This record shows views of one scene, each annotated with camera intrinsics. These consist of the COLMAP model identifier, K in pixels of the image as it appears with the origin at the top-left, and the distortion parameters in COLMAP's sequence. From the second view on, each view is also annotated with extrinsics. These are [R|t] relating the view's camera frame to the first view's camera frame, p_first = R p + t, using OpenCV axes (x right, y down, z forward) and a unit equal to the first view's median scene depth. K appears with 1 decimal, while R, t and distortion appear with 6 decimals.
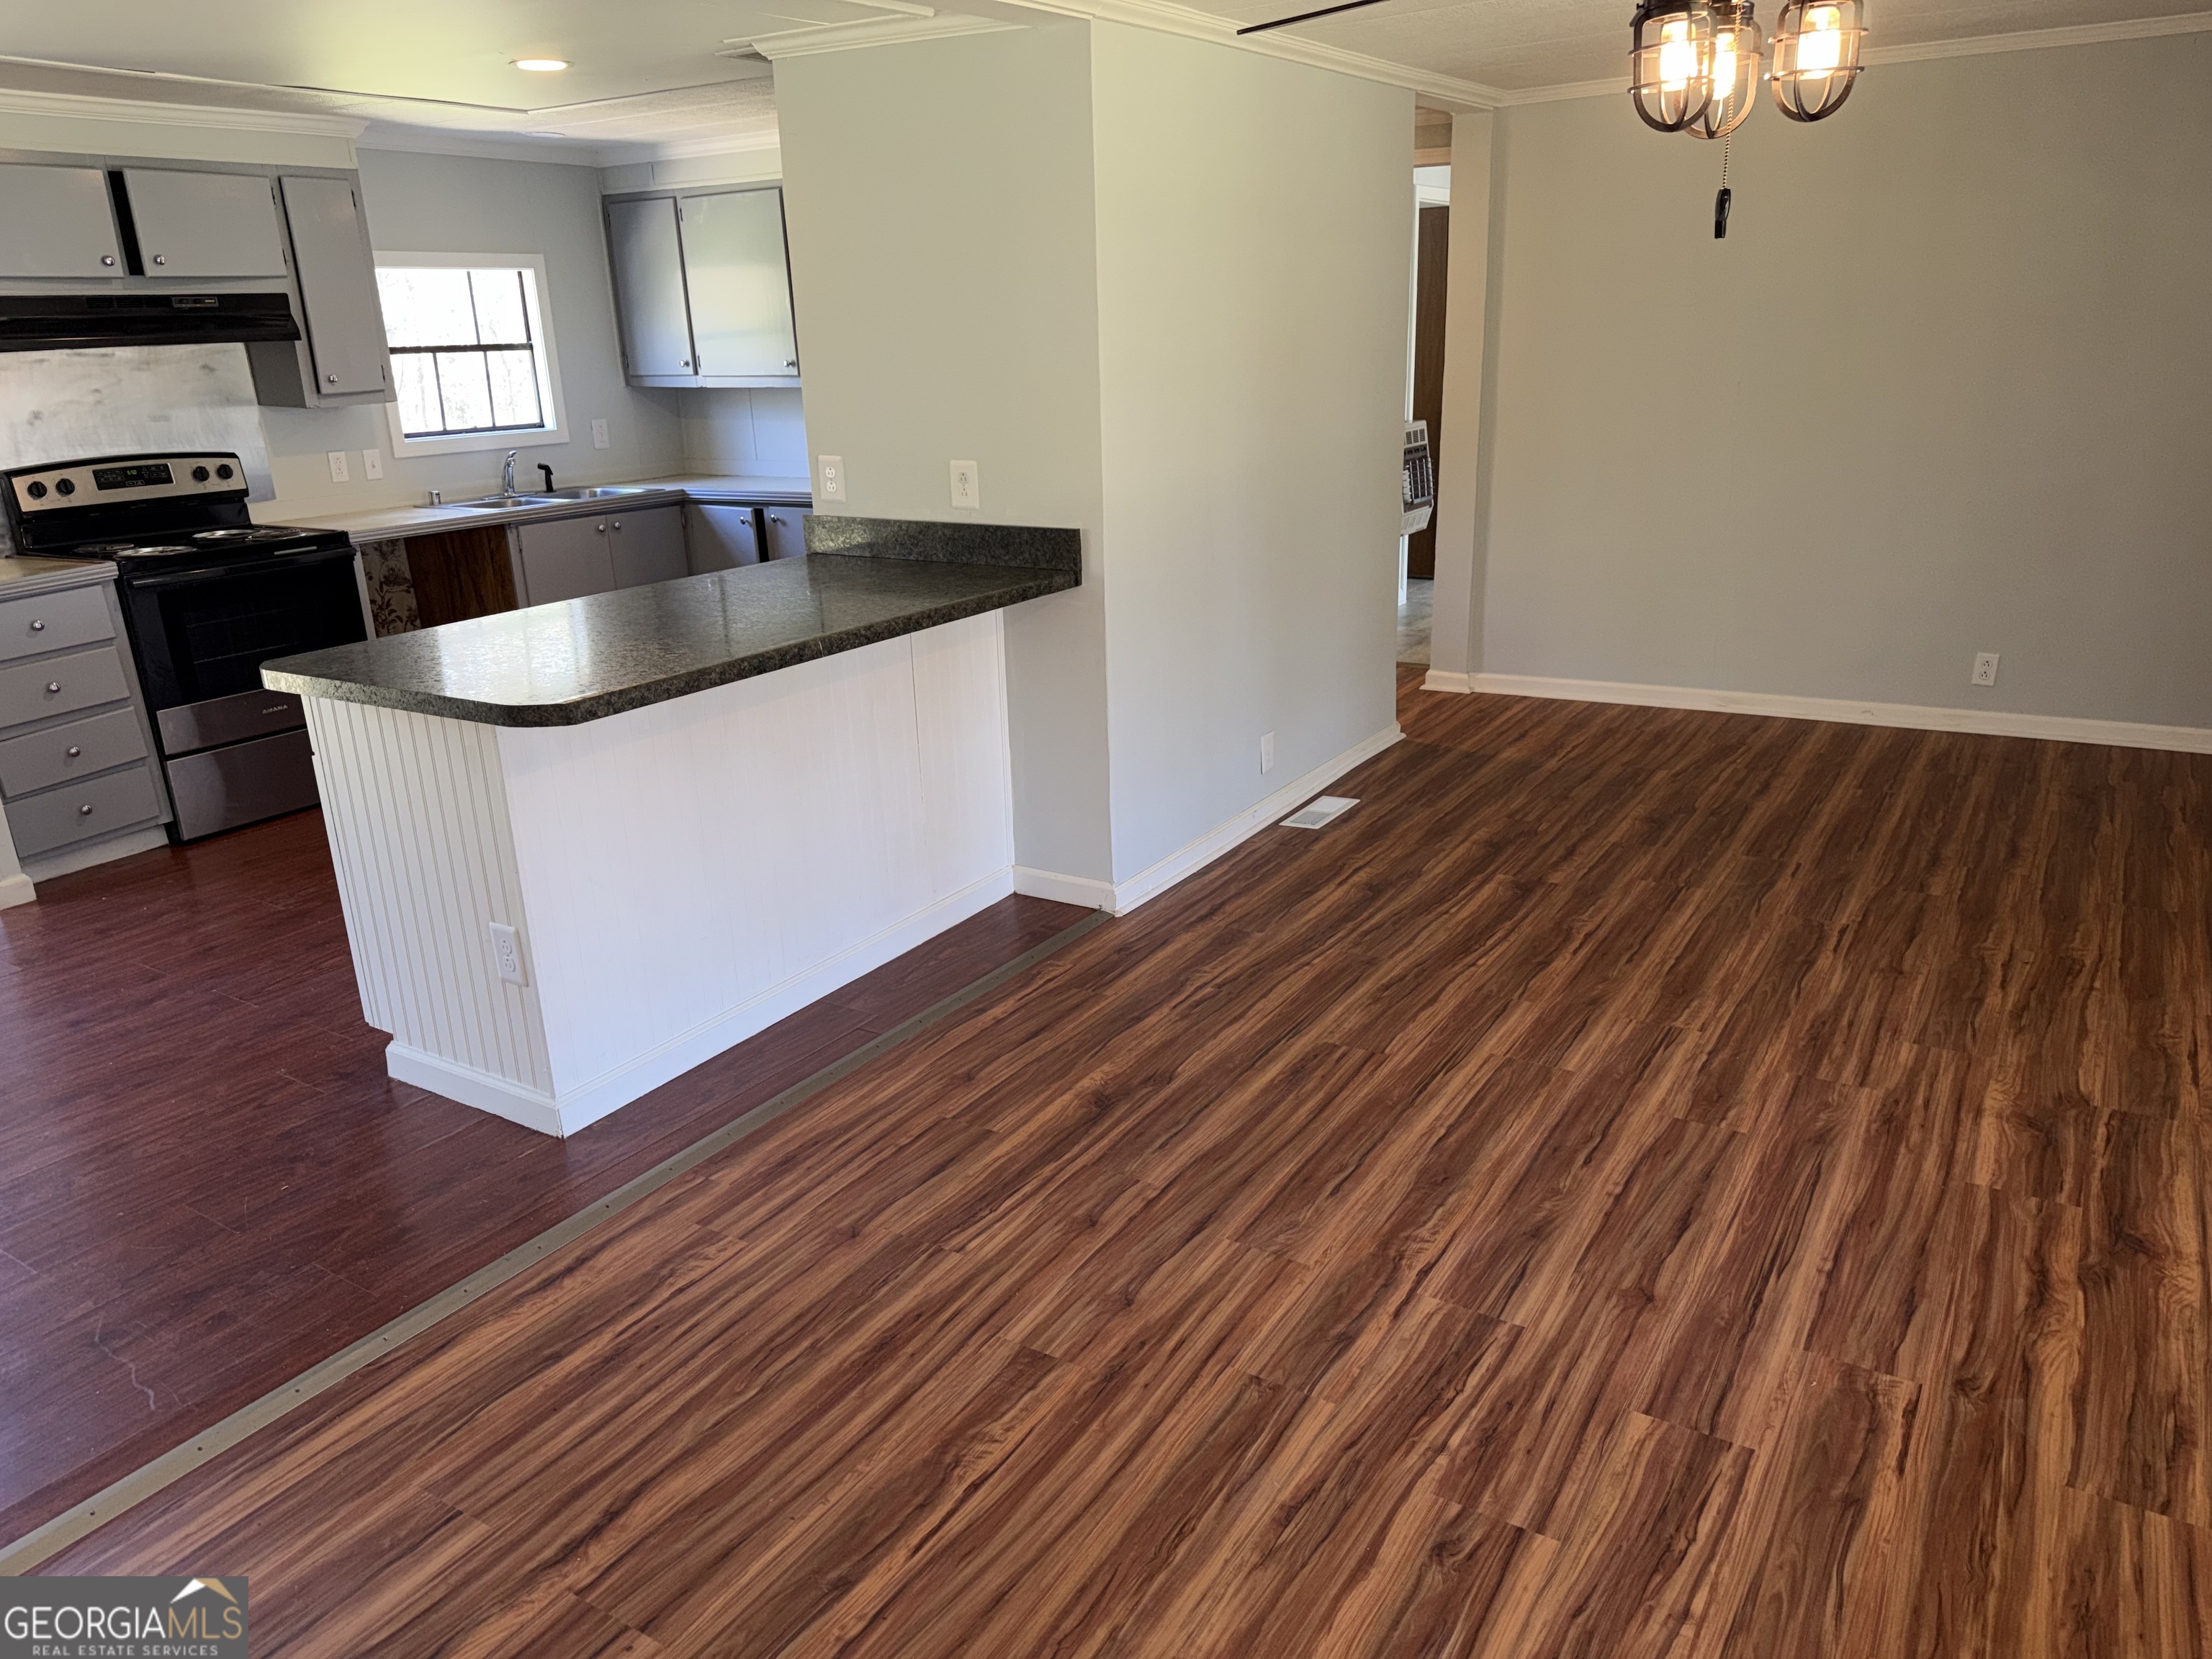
lens RADIAL K [[1558.7, 0, 1103.2], [0, 1558.7, 829.7], [0, 0, 1]] dist [0.054664, -0.068035]
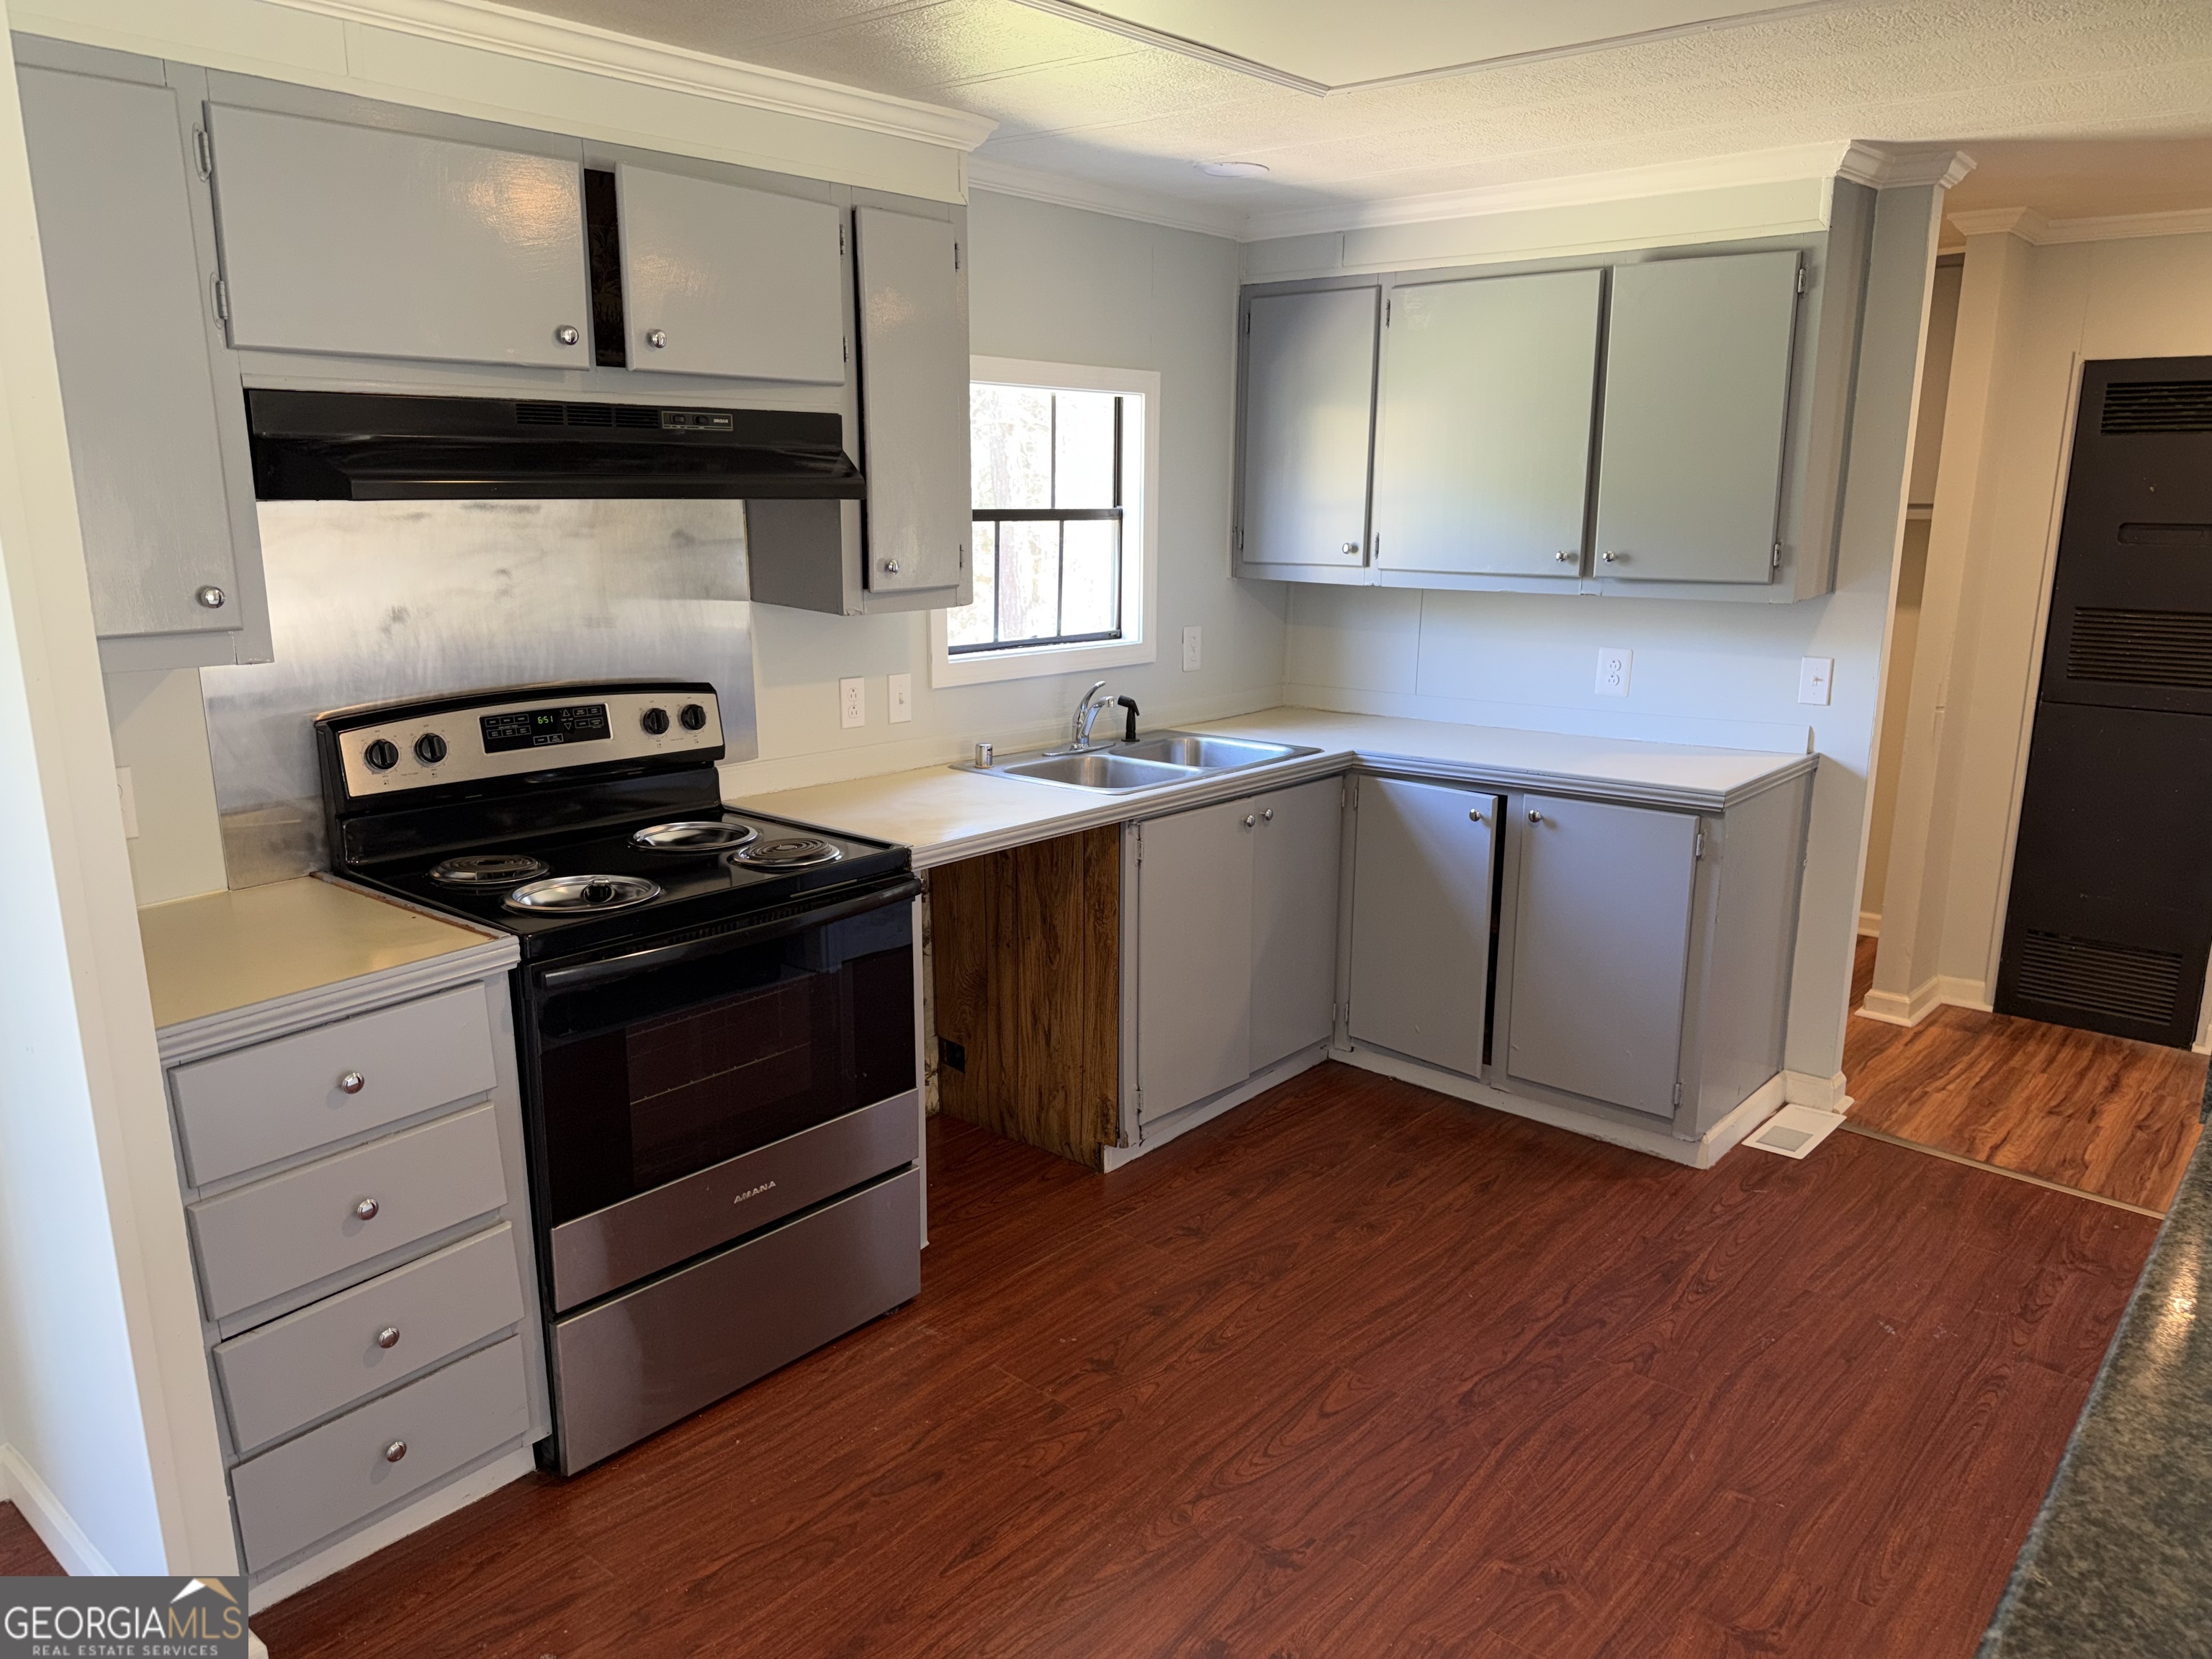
lens RADIAL K [[1558.7, 0, 1103.2], [0, 1558.7, 829.7], [0, 0, 1]] dist [0.054664, -0.068035]
pose [[0.987404, 0.068676, -0.142538, -0.461412], [-0.081988, 0.992587, -0.089719, -0.208916], [0.135320, 0.100275, 0.985715, 0.659312]]
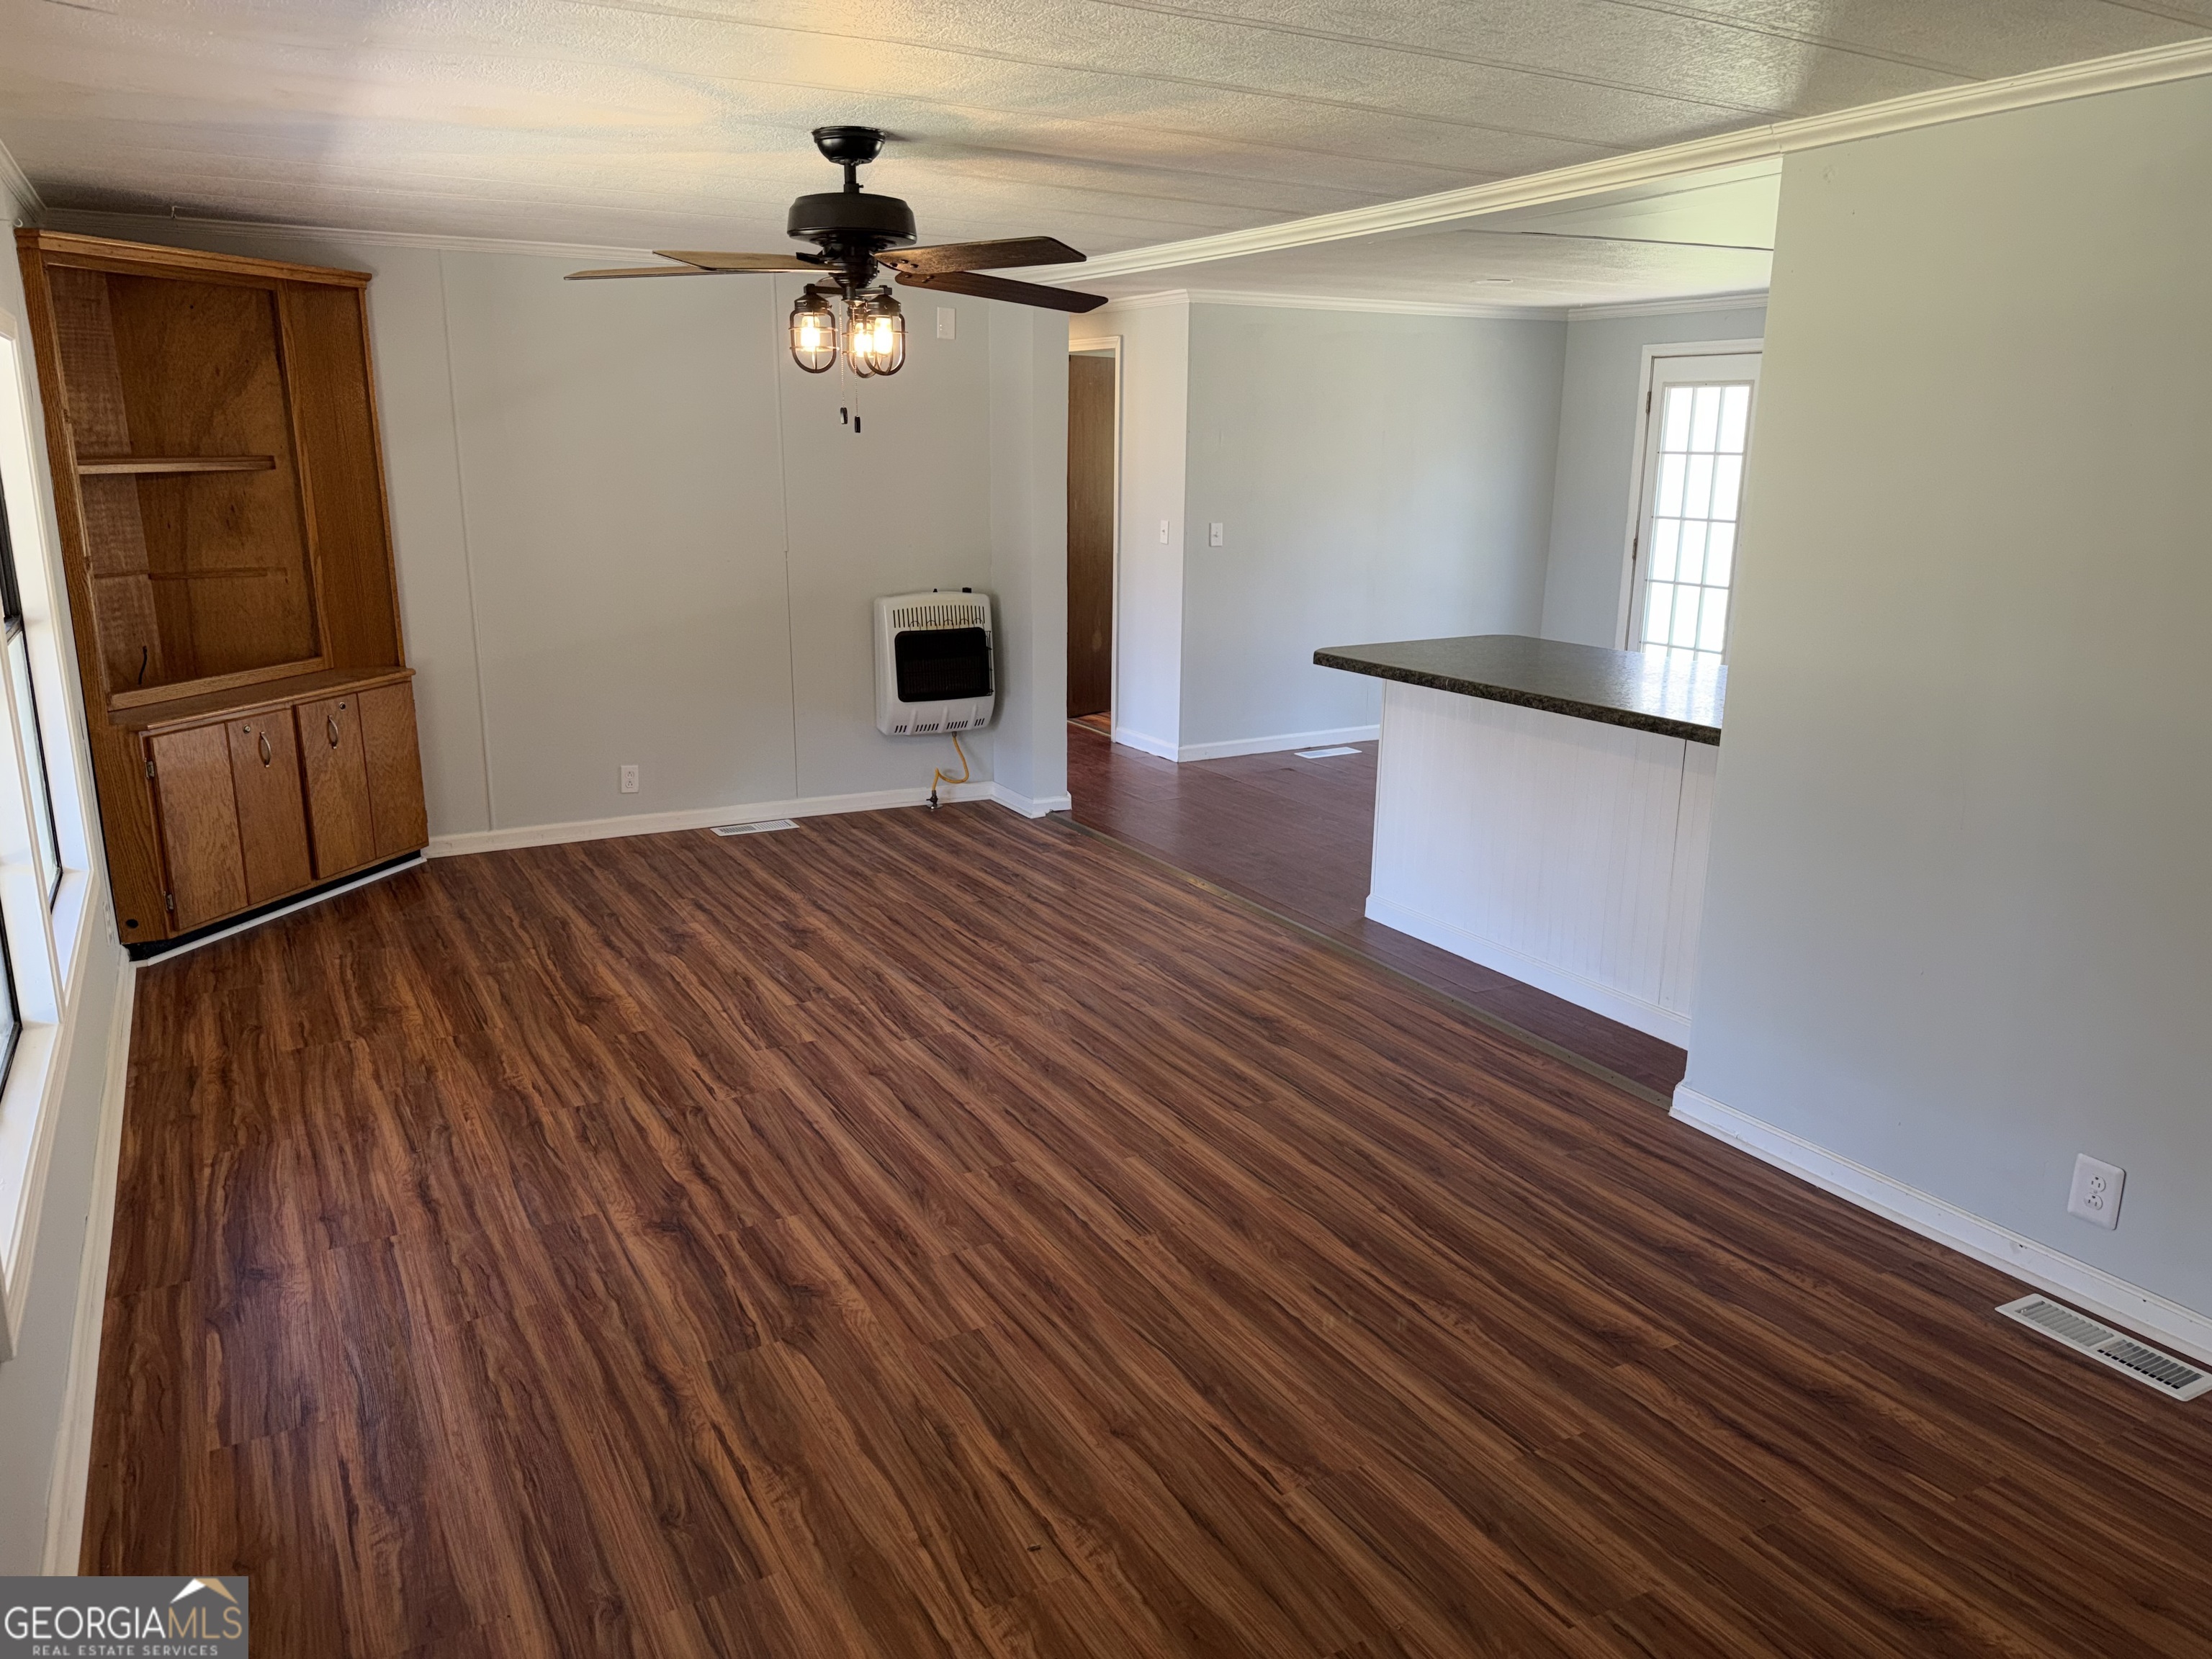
lens RADIAL K [[1559.4, 0, 1100.5], [0, 1559.4, 817.6], [0, 0, 1]] dist [0.163032, -0.307171]
pose [[-0.480044, 0.234719, -0.845260, 0.978131], [-0.266387, 0.879038, 0.395387, -0.400939], [0.835821, 0.414969, -0.359450, 1.065223]]
